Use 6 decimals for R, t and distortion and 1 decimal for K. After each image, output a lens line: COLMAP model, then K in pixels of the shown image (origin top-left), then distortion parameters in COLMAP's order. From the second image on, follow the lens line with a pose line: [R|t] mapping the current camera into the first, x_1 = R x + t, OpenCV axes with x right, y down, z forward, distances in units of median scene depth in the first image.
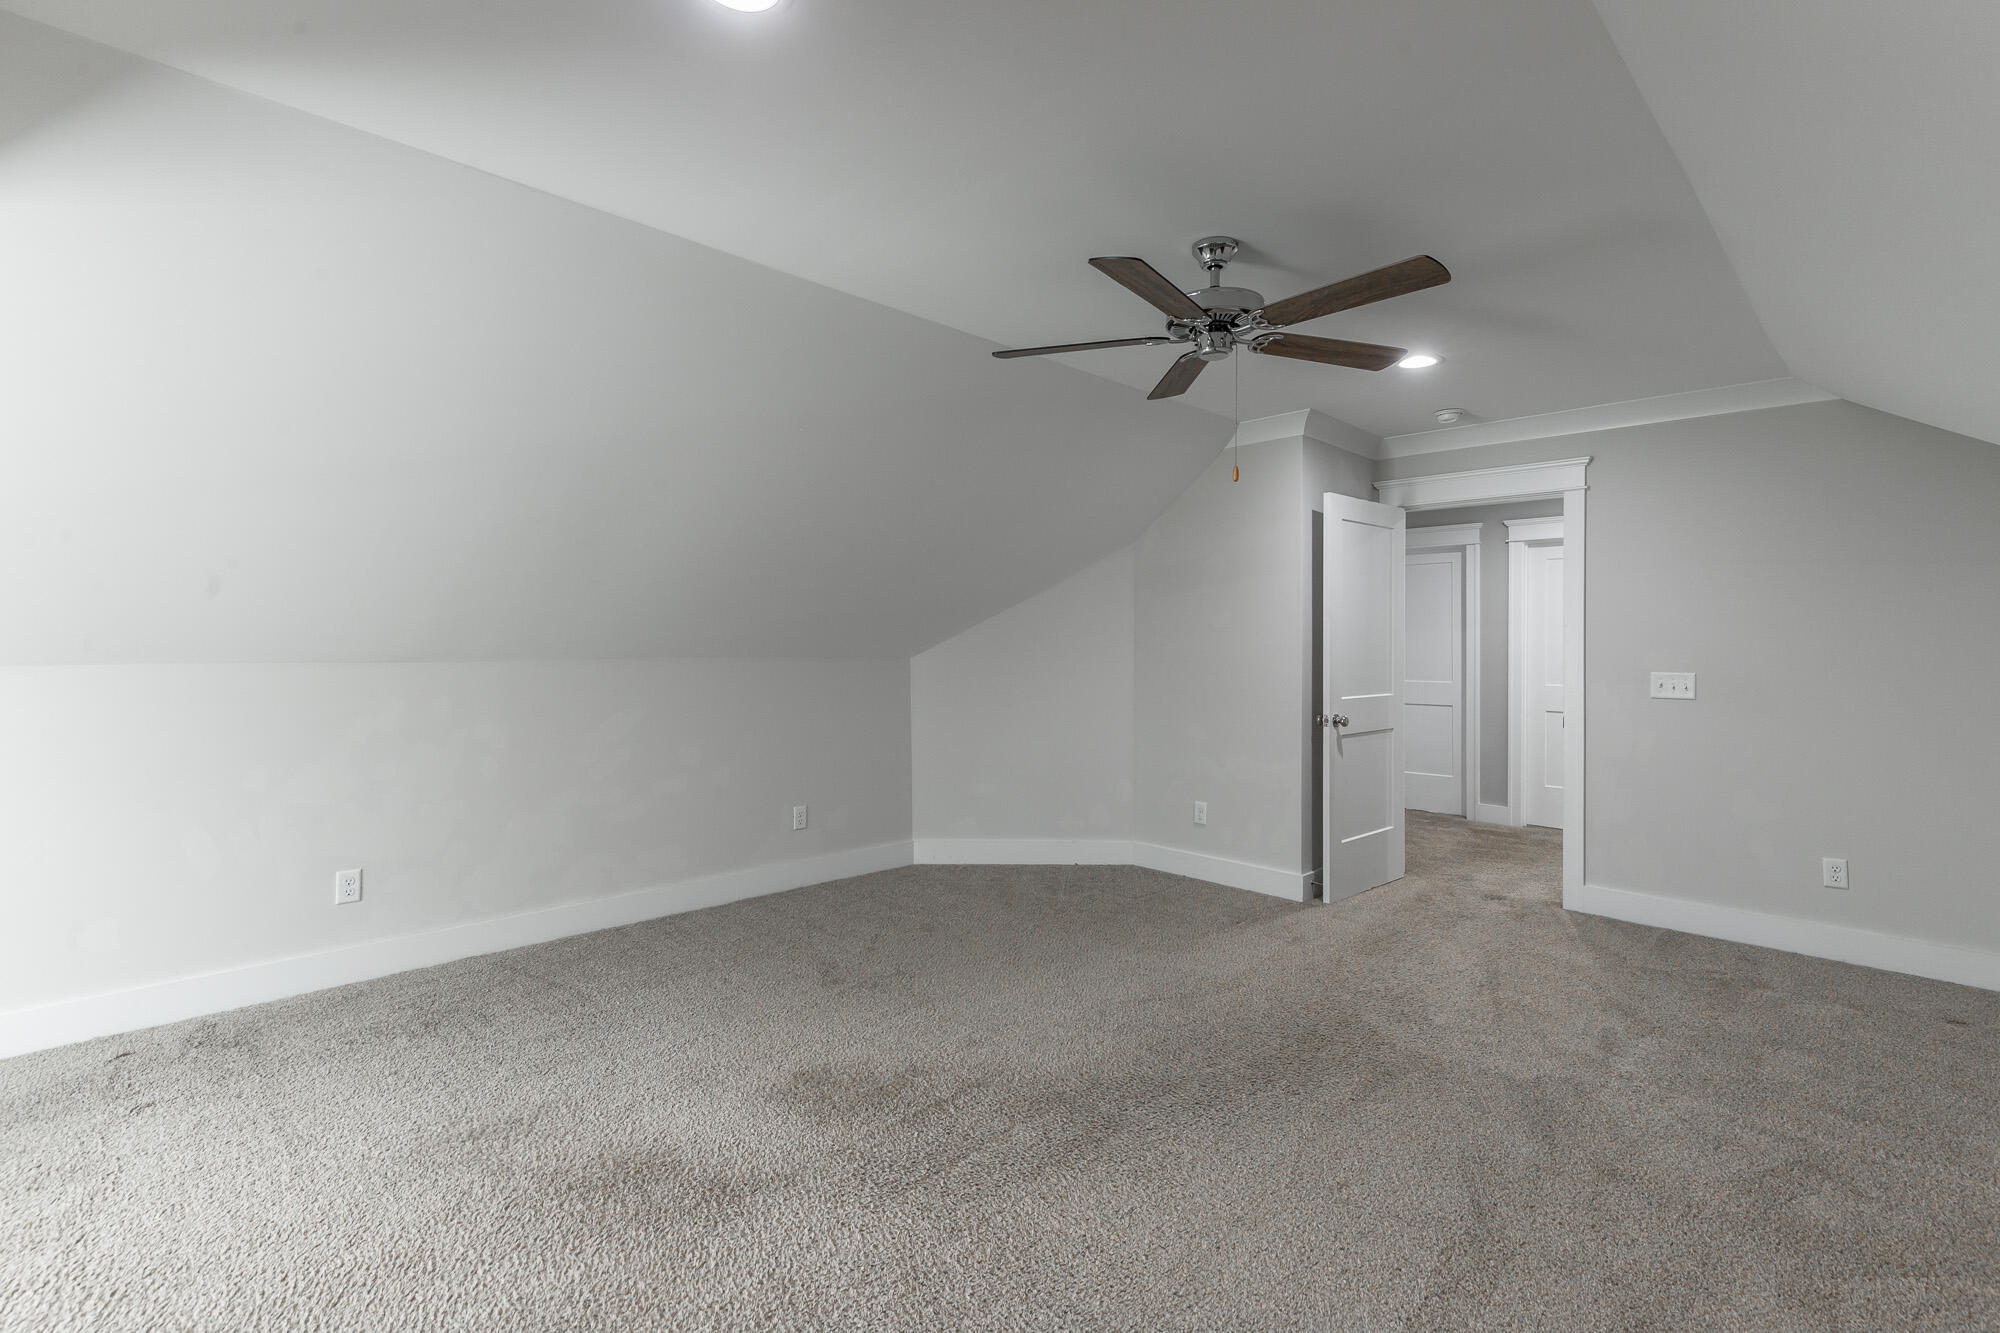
lens RADIAL K [[902.6, 0, 1003.4], [0, 902.6, 659.4], [0, 0, 1]] dist [-0.000218, 0.000635]
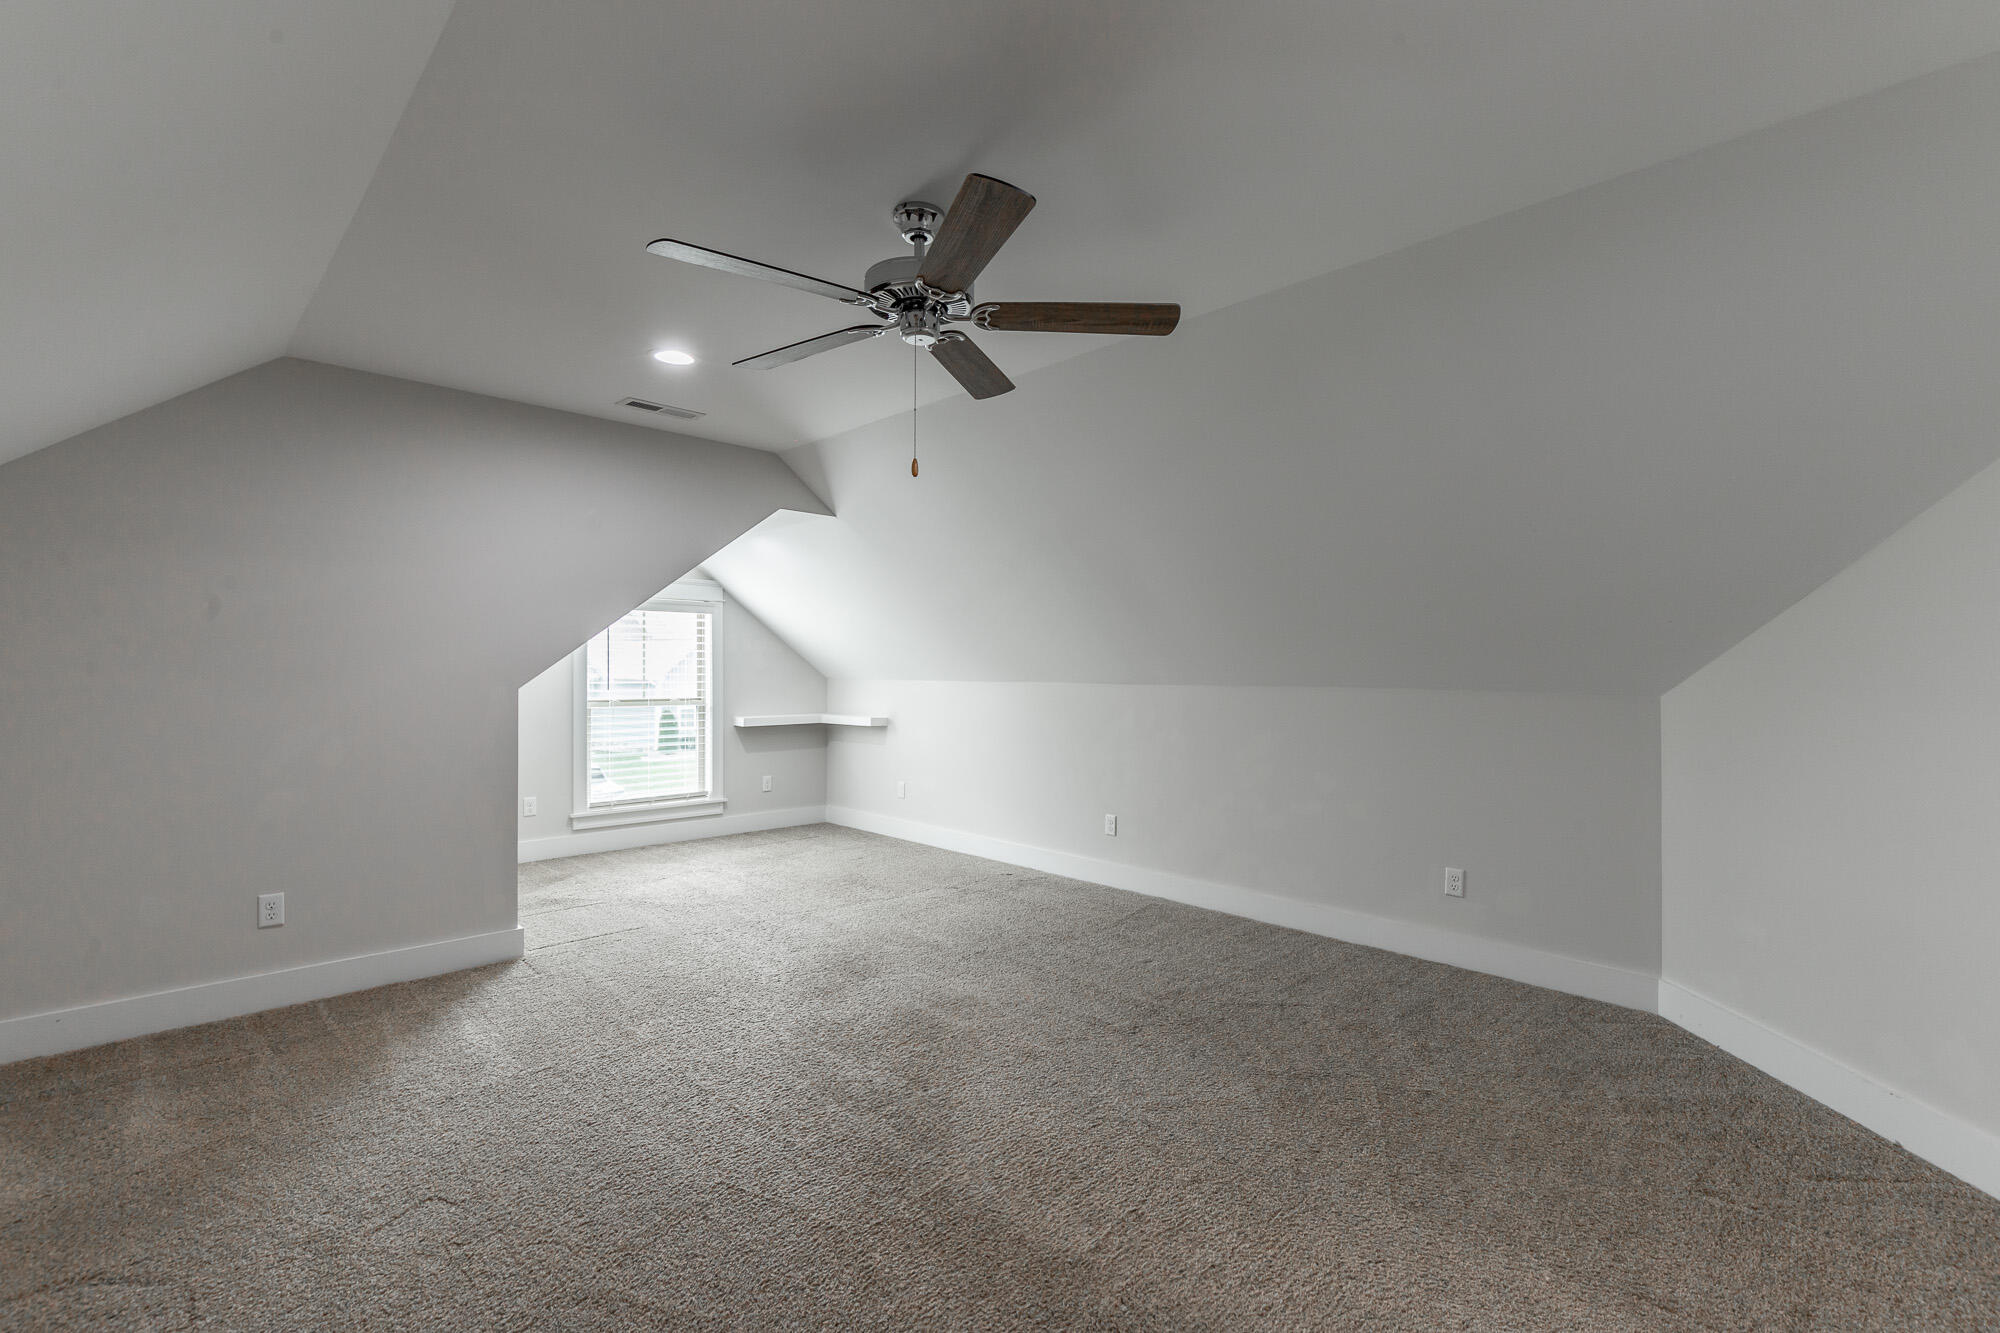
lens RADIAL K [[902.6, 0, 1003.4], [0, 902.6, 659.4], [0, 0, 1]] dist [-0.000218, 0.000635]
pose [[-0.019944, -0.015474, -0.999681, 0.686577], [-0.020624, 0.999674, -0.015062, -0.007115], [0.999588, 0.020317, -0.020256, 0.673335]]
